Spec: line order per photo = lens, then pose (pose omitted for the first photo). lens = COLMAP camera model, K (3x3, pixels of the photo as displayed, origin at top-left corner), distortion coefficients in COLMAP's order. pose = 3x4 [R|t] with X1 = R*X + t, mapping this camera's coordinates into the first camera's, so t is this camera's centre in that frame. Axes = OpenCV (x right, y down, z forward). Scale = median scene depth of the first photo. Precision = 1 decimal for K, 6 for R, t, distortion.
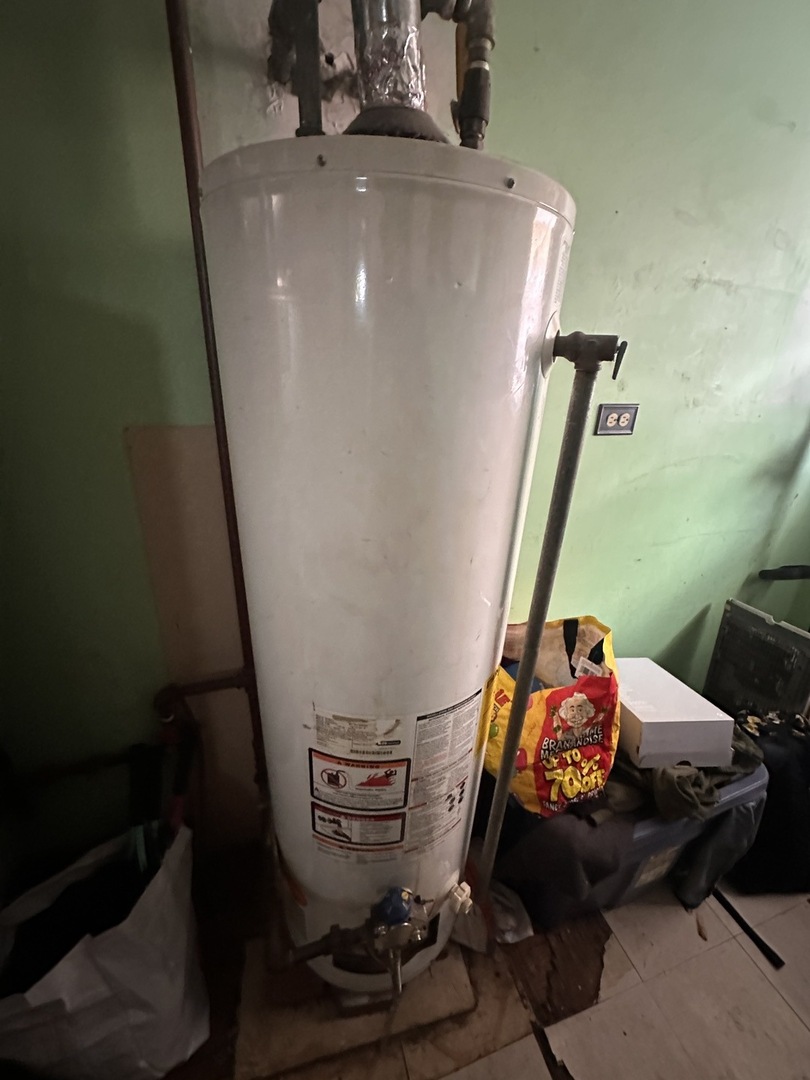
lens RADIAL K [[430.0, 0, 405.0], [0, 430.0, 540.0], [0, 0, 1]] dist [-0.003380, 0.000184]
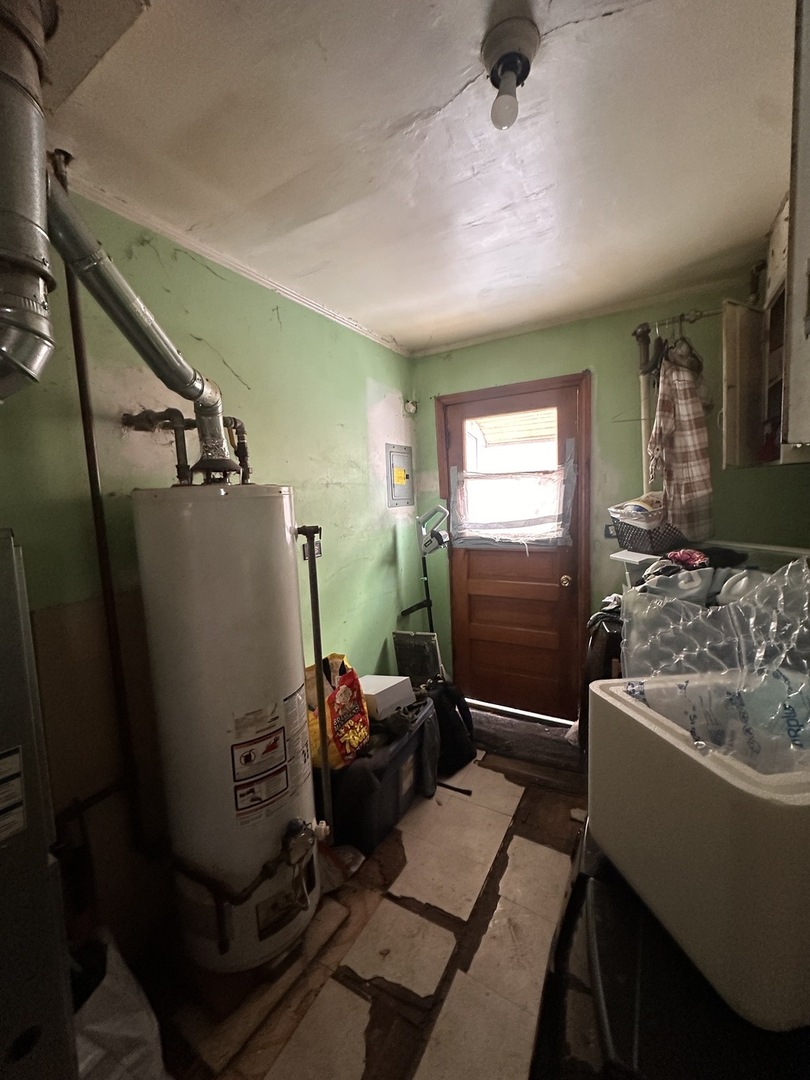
lens RADIAL K [[430.0, 0, 405.0], [0, 430.0, 540.0], [0, 0, 1]] dist [-0.003380, 0.000184]
pose [[0.738209, -0.154661, 0.656602, -0.523994], [0.339363, 0.926366, -0.163338, 0.155317], [-0.582992, 0.343404, 0.736338, -0.767603]]
